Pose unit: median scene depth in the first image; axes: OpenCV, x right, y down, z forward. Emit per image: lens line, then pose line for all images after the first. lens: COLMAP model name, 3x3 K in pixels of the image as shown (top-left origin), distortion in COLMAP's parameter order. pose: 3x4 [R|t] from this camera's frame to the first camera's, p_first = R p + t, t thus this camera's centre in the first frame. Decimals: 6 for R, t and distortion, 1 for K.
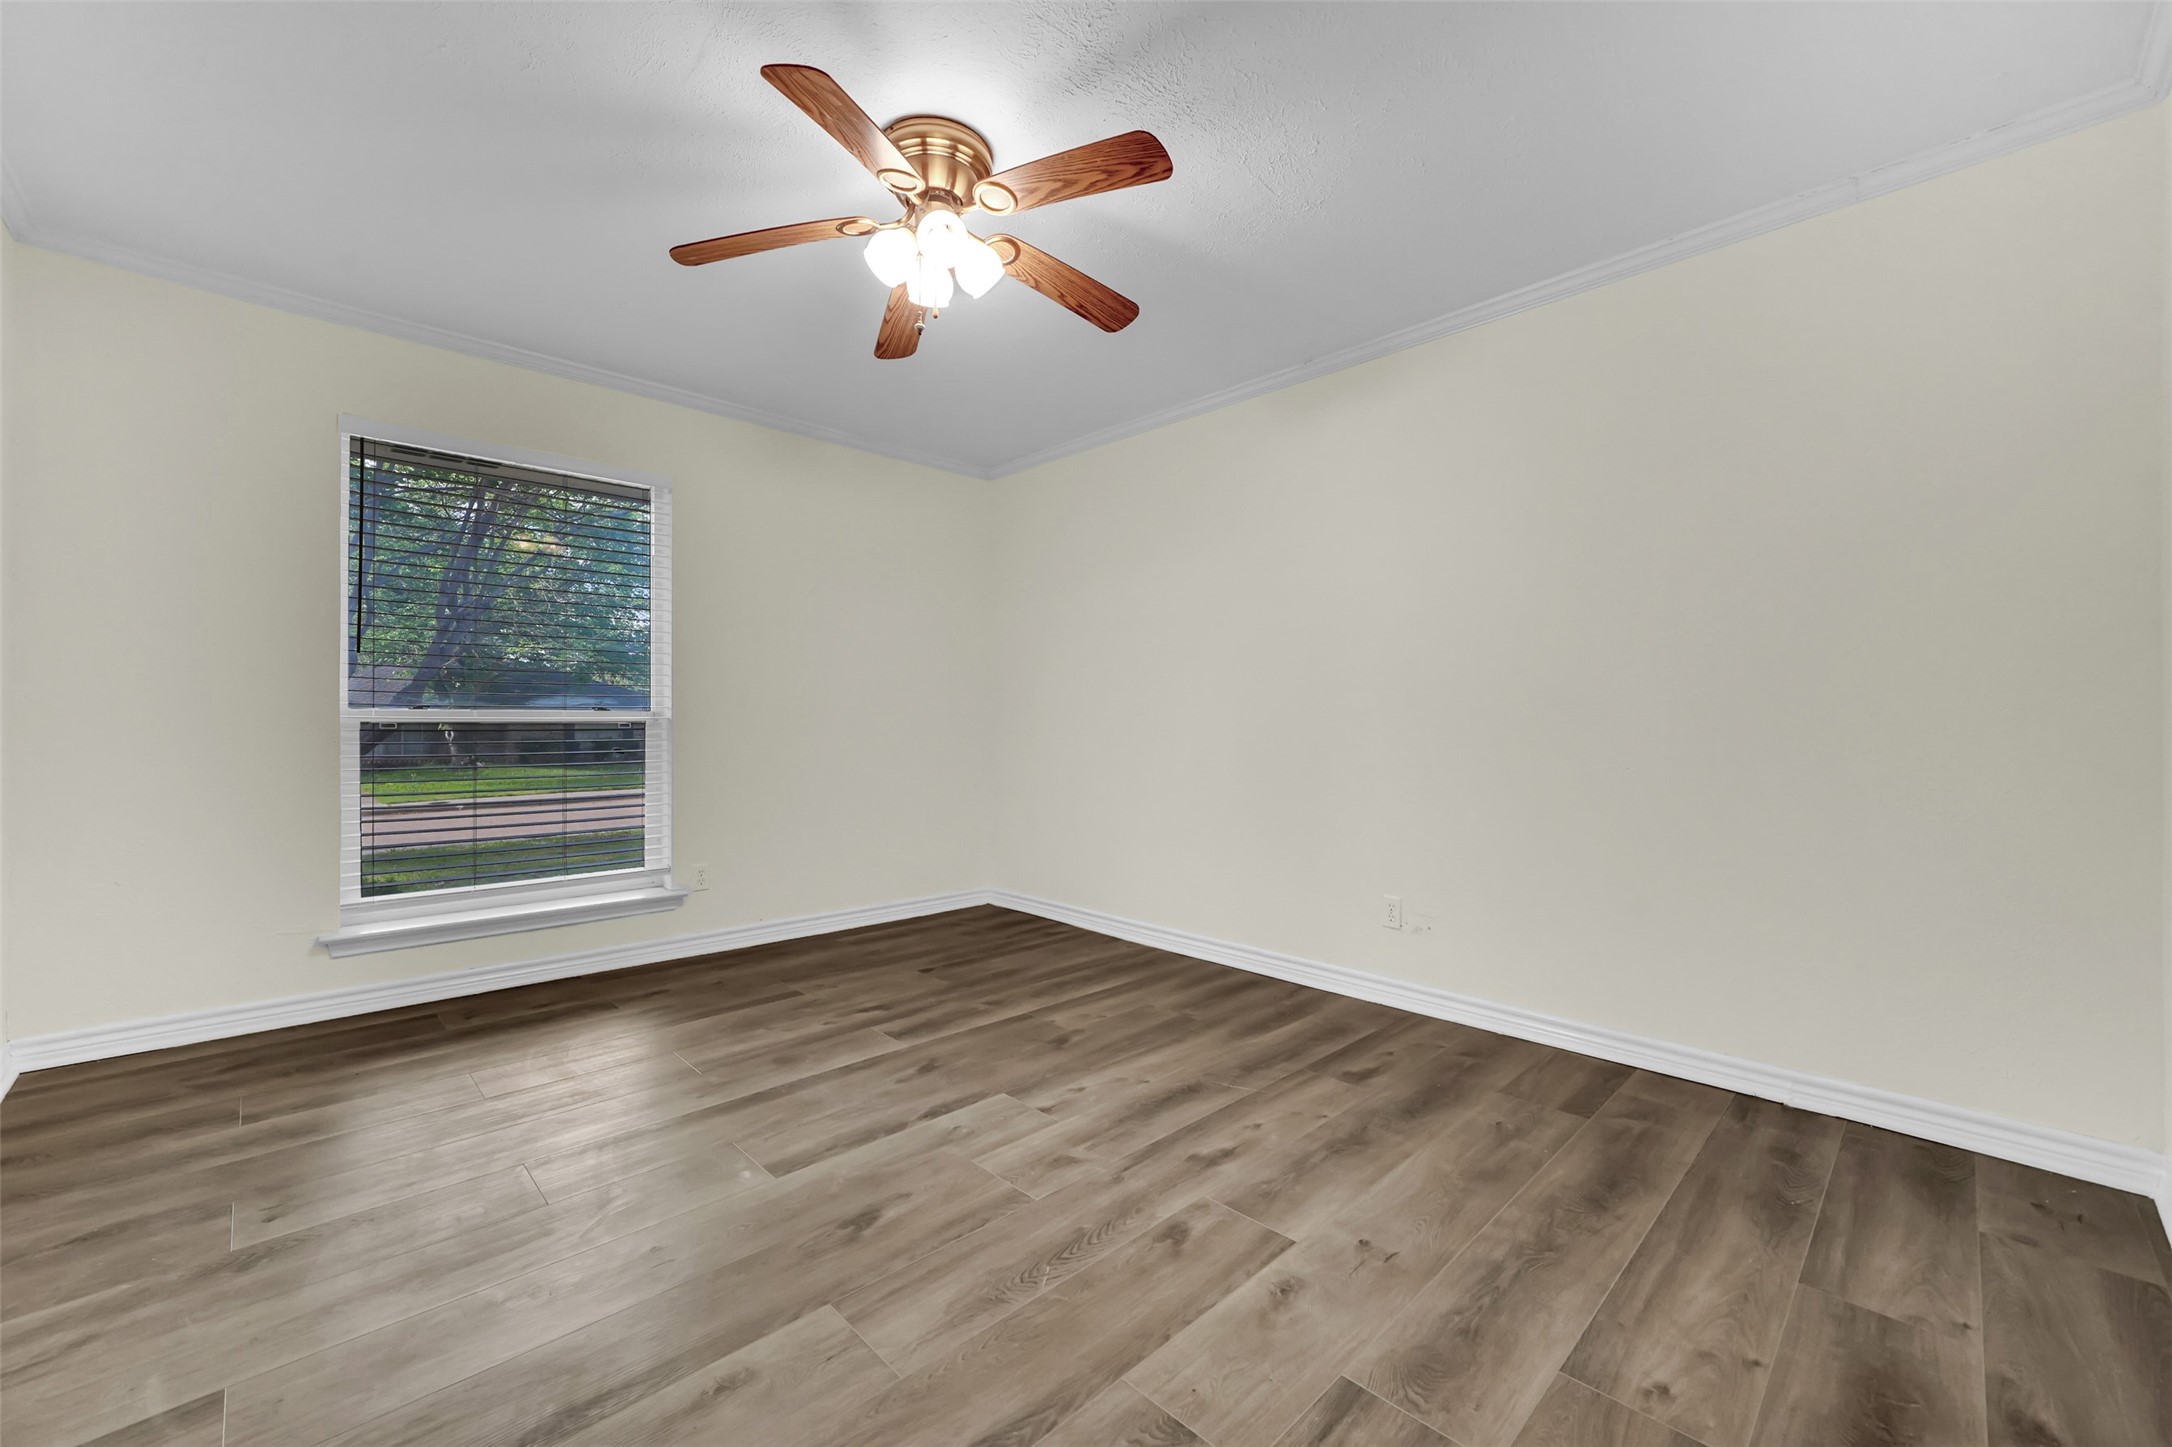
lens RADIAL K [[879.9, 0, 1073.3], [0, 879.9, 726.8], [0, 0, 1]] dist [0.000943, 0.000472]
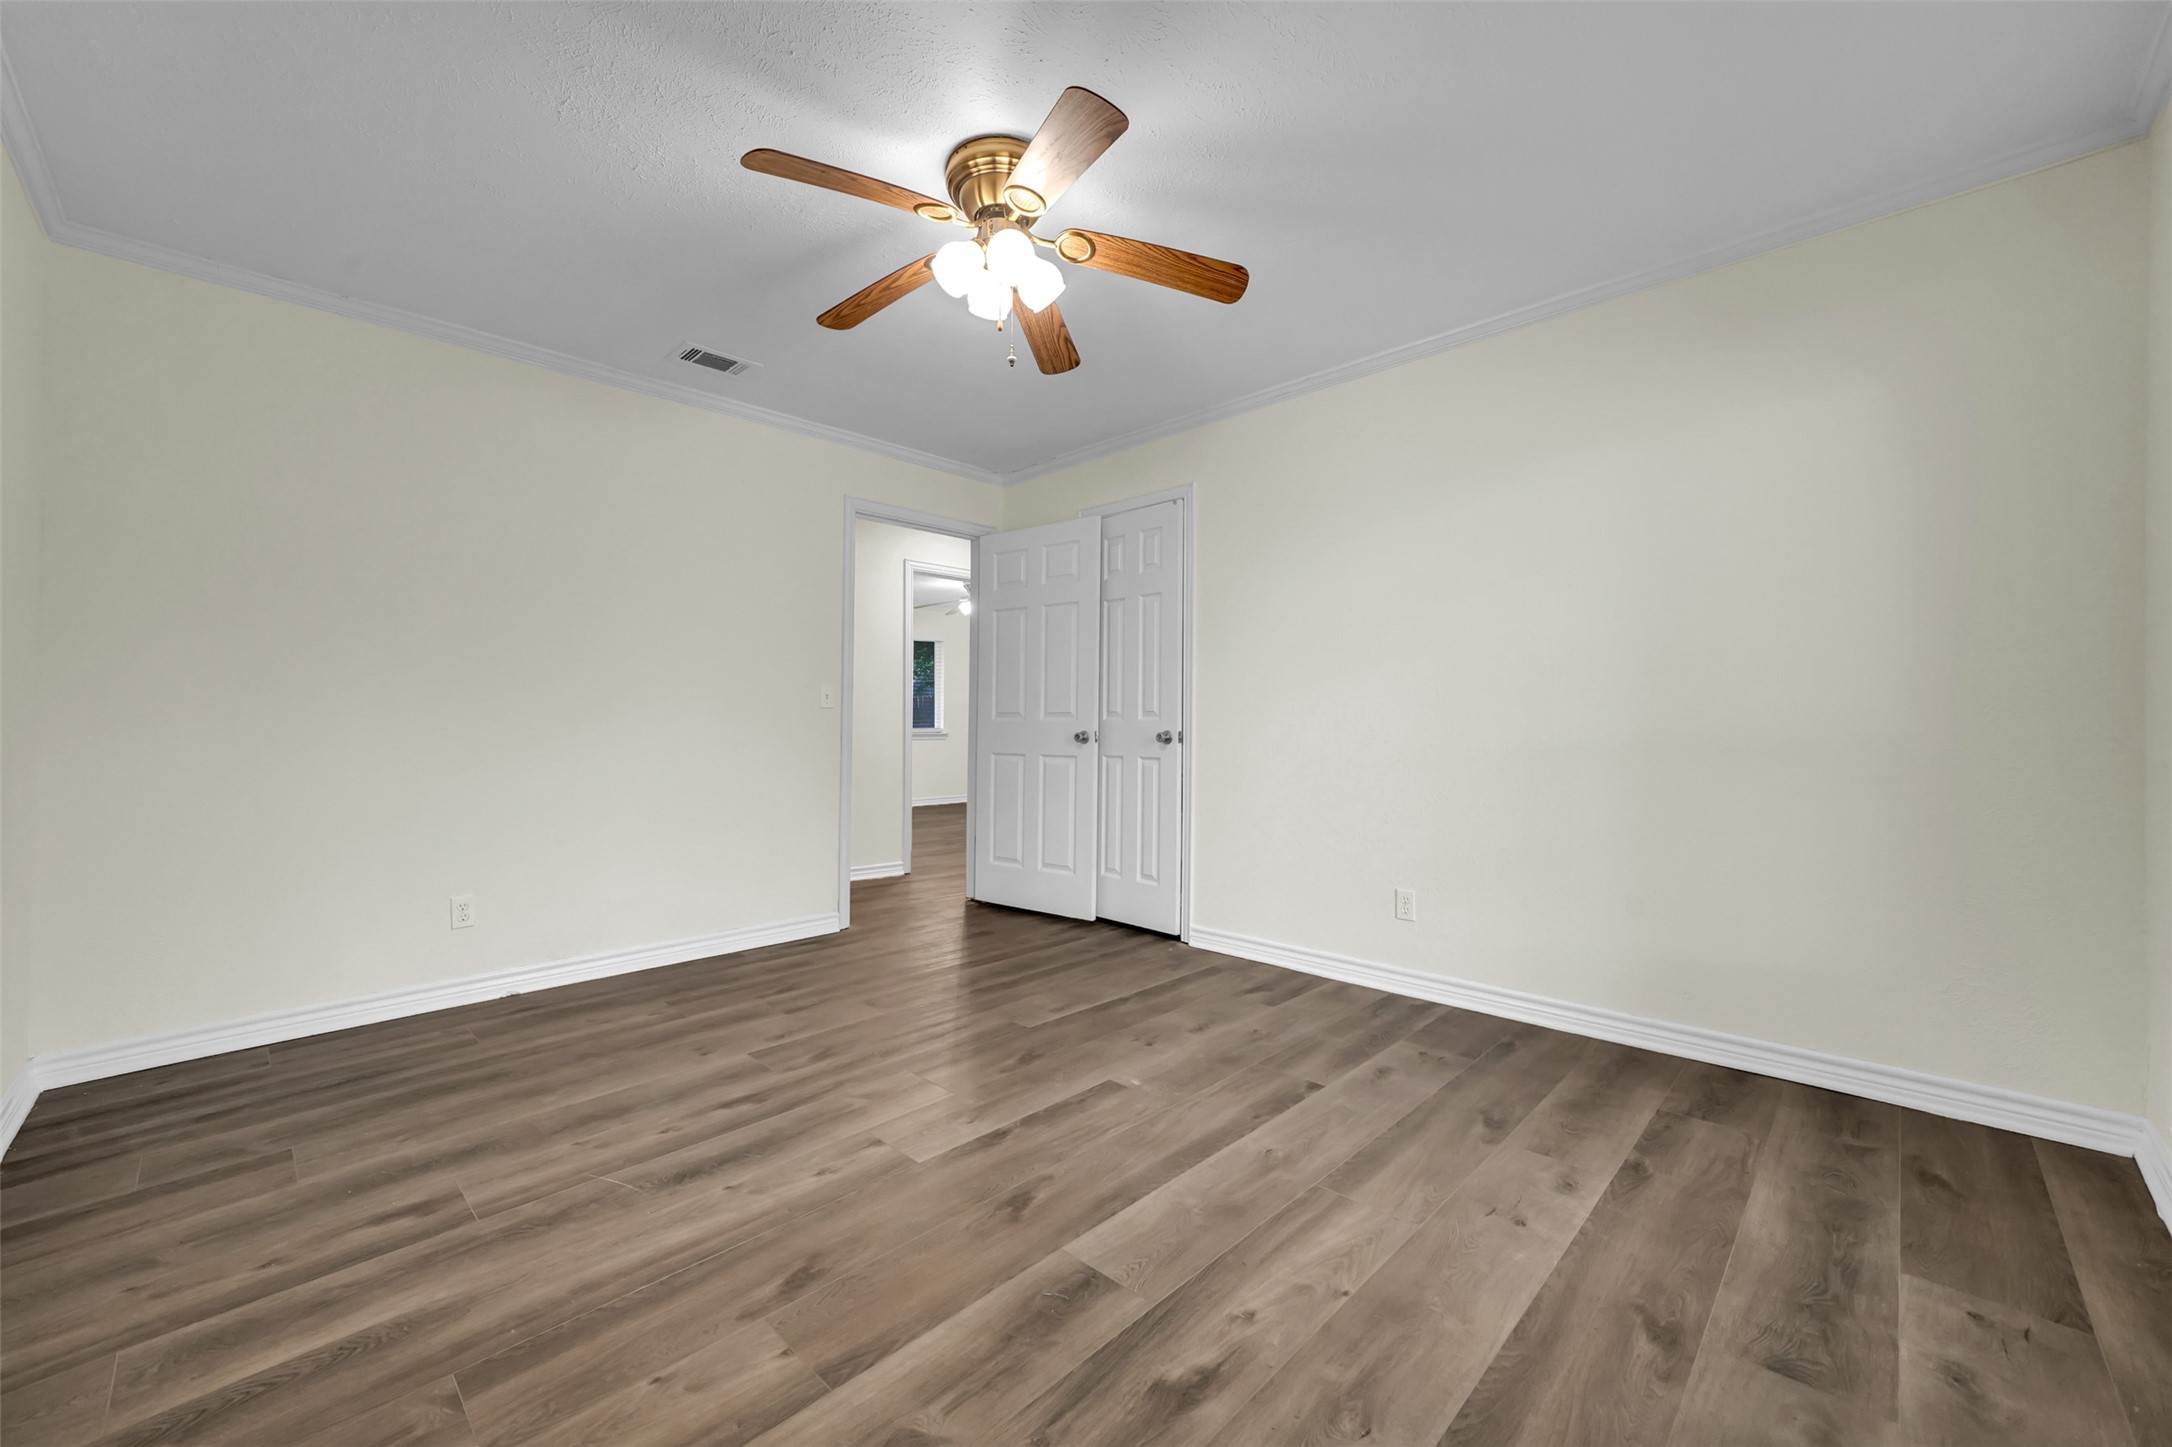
lens RADIAL K [[879.9, 0, 1073.3], [0, 879.9, 726.8], [0, 0, 1]] dist [0.000943, 0.000472]
pose [[-0.999749, 0.000611, -0.022410, -0.214217], [0.000609, 1.000000, 0.000105, 0.001580], [0.022410, 0.000091, -0.999749, 1.890413]]
